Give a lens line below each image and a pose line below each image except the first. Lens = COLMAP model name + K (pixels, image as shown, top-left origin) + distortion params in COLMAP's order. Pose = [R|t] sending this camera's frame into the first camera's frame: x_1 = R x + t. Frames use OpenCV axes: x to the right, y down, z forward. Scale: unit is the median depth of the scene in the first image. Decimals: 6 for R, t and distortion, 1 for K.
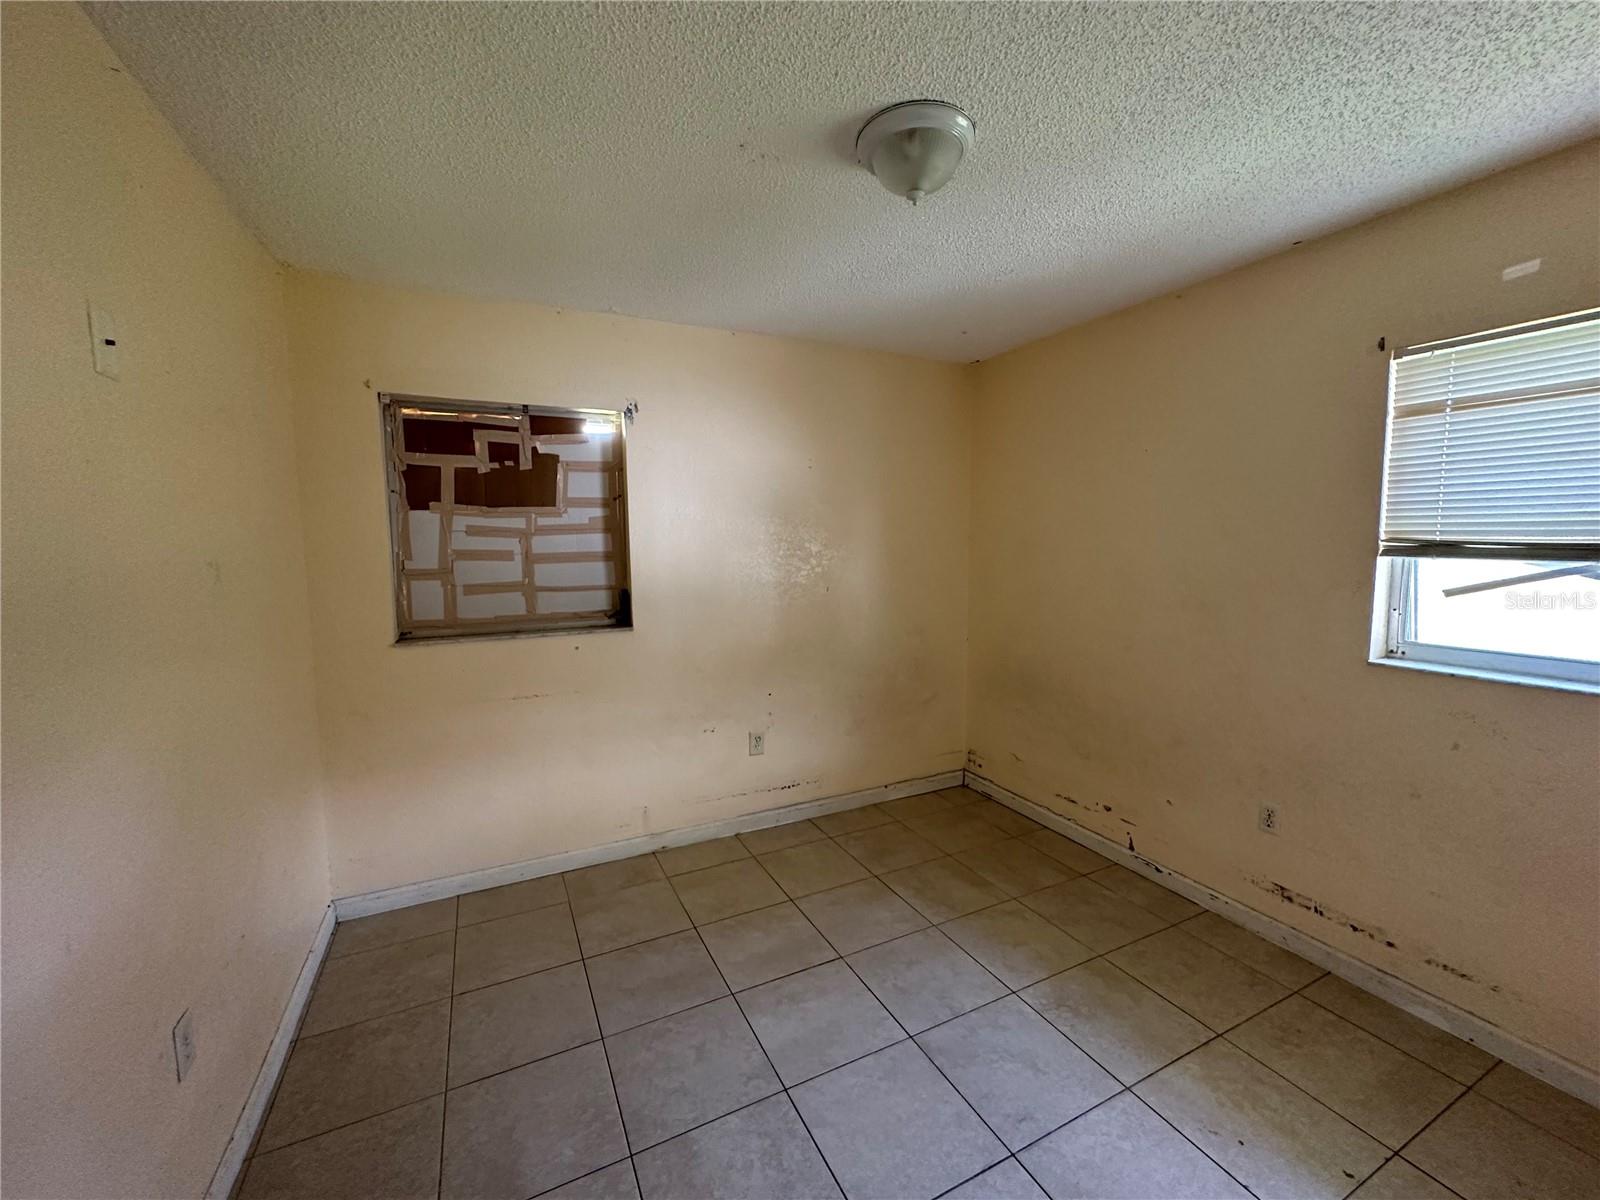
lens RADIAL K [[639.7, 0, 804.7], [0, 639.7, 598.4], [0, 0, 1]] dist [-0.000314, 0.000512]
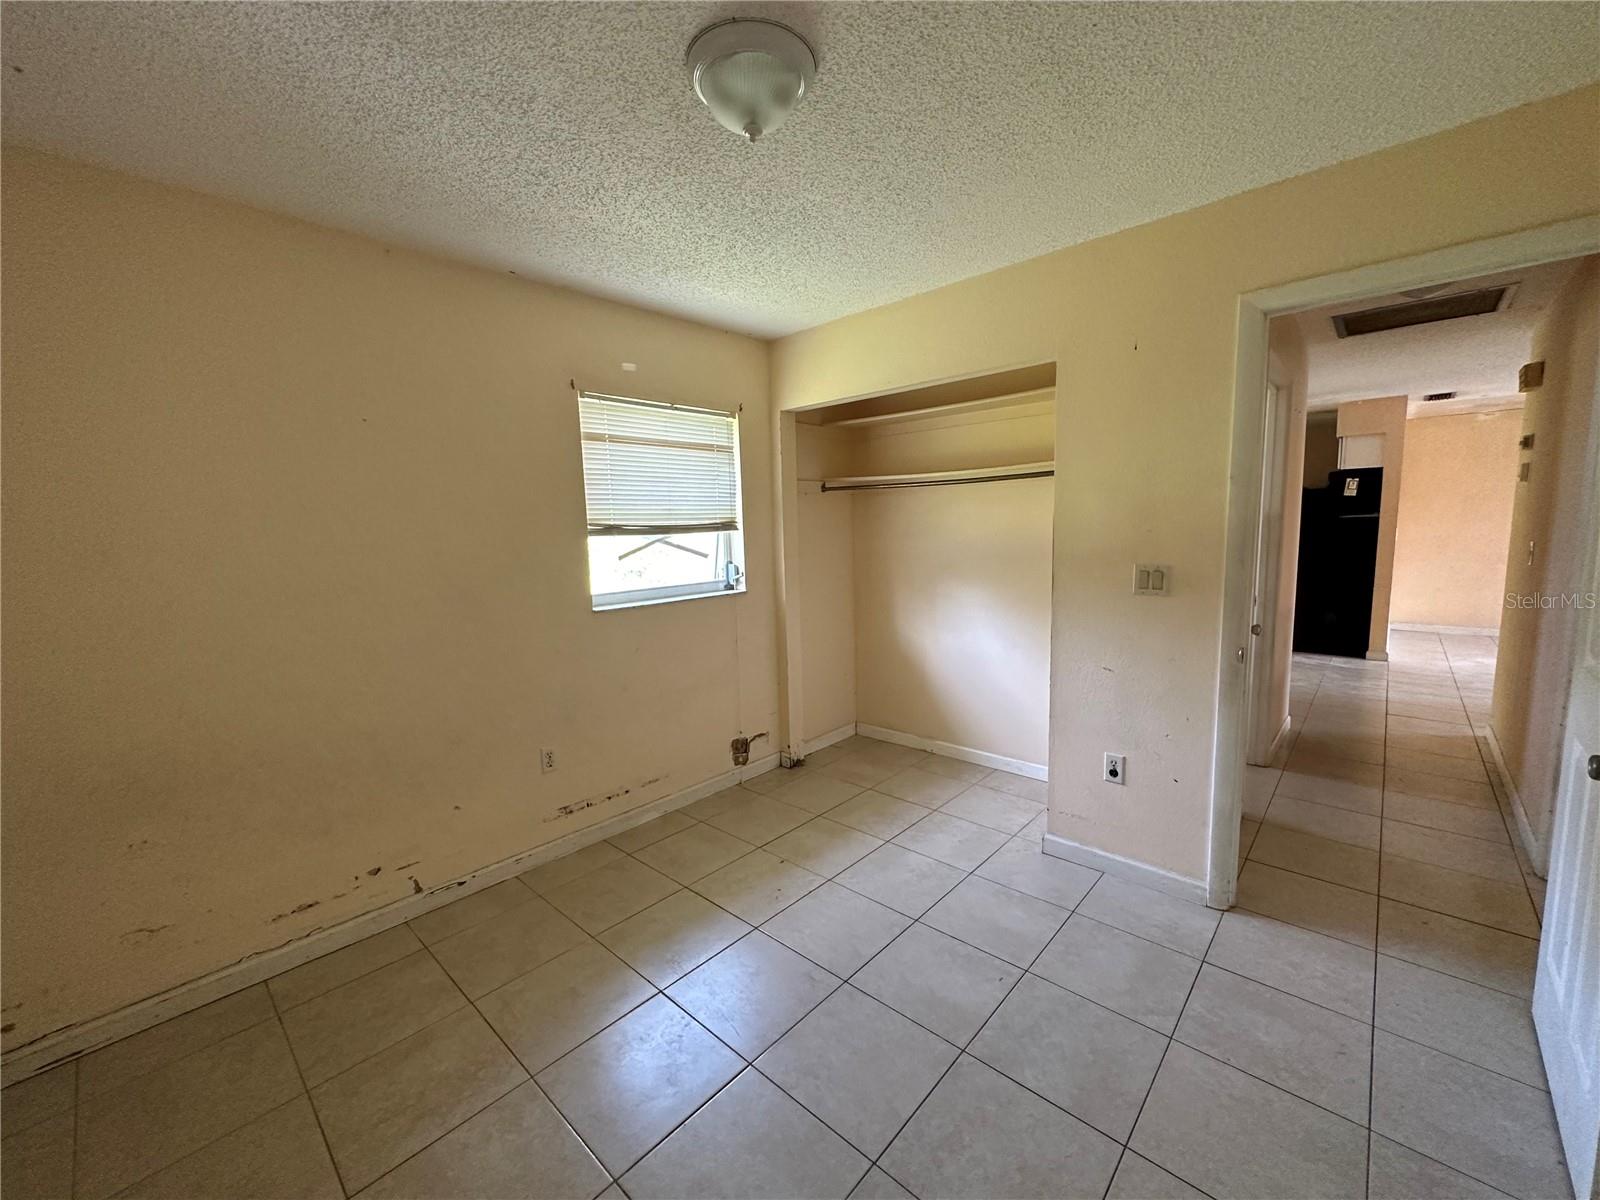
lens RADIAL K [[639.7, 0, 797.4], [0, 639.7, 599.0], [0, 0, 1]] dist [-0.000314, 0.000512]
pose [[-0.352776, -0.091461, 0.931227, -0.610161], [0.114782, 0.983465, 0.140074, -0.075639], [-0.928641, 0.156303, -0.336445, 1.088051]]
